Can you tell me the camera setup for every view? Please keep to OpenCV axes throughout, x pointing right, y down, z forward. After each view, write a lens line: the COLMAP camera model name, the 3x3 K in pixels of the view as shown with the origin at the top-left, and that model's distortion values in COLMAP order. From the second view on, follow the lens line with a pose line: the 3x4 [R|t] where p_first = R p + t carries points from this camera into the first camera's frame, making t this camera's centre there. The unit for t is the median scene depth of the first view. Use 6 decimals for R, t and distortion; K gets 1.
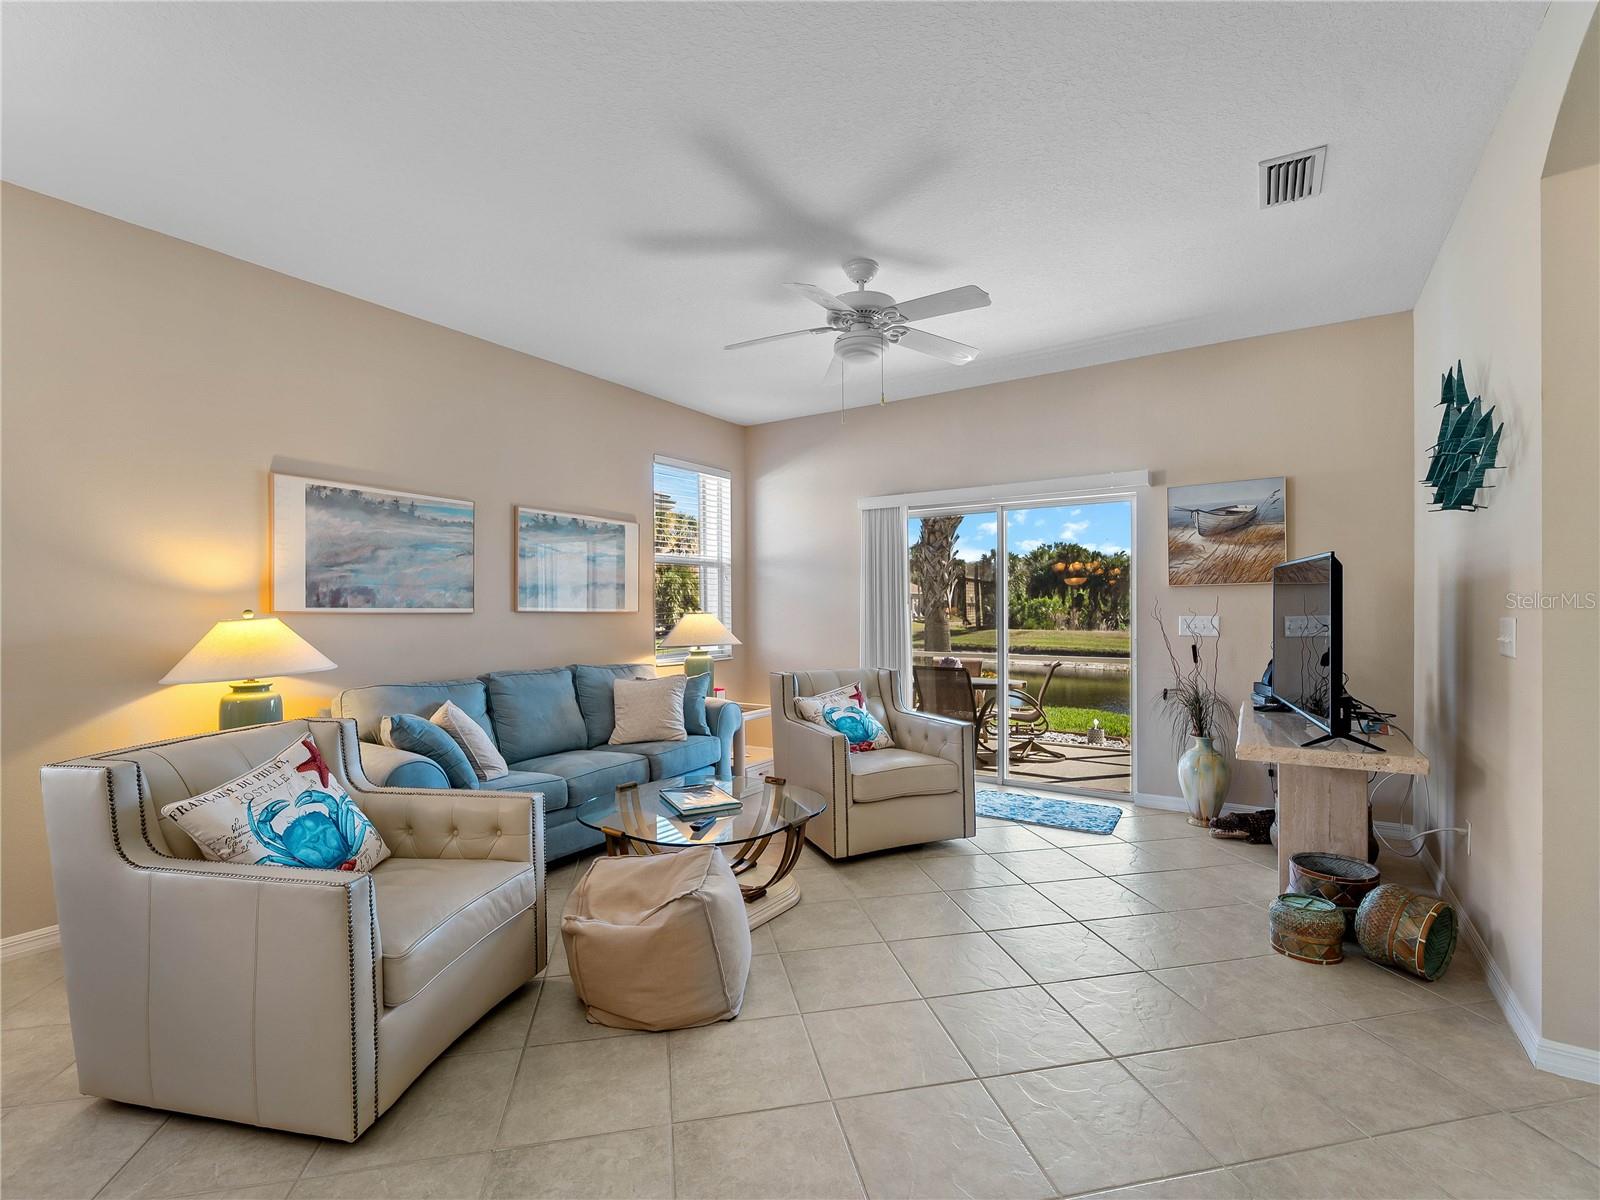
lens RADIAL K [[728.5, 0, 807.6], [0, 728.5, 614.3], [0, 0, 1]] dist [-0.002259, -0.000664]
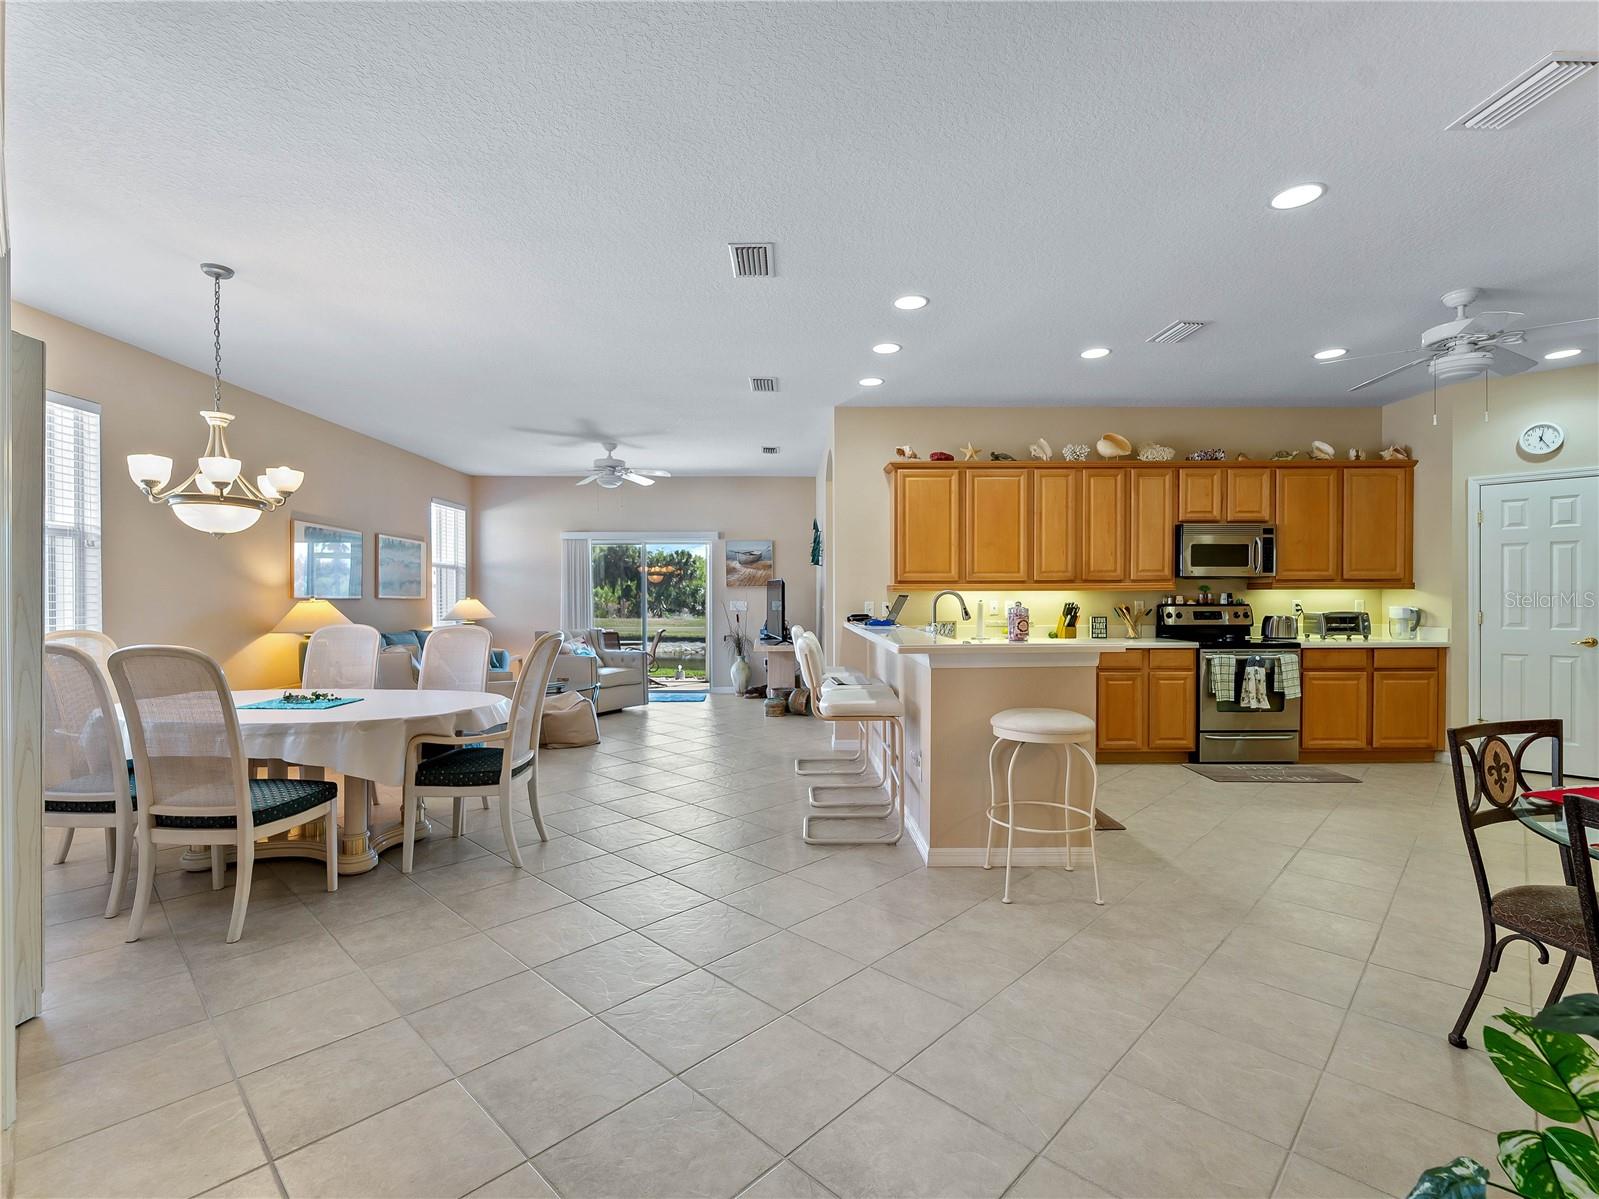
lens RADIAL K [[743.1, 0, 798.2], [0, 743.1, 601.6], [0, 0, 1]] dist [0.000993, -0.000985]
pose [[0.828752, 0.000445, 0.559615, -0.572537], [0.001663, 0.999993, -0.003258, 0.011269], [-0.559613, 0.003631, 0.828746, -0.963252]]
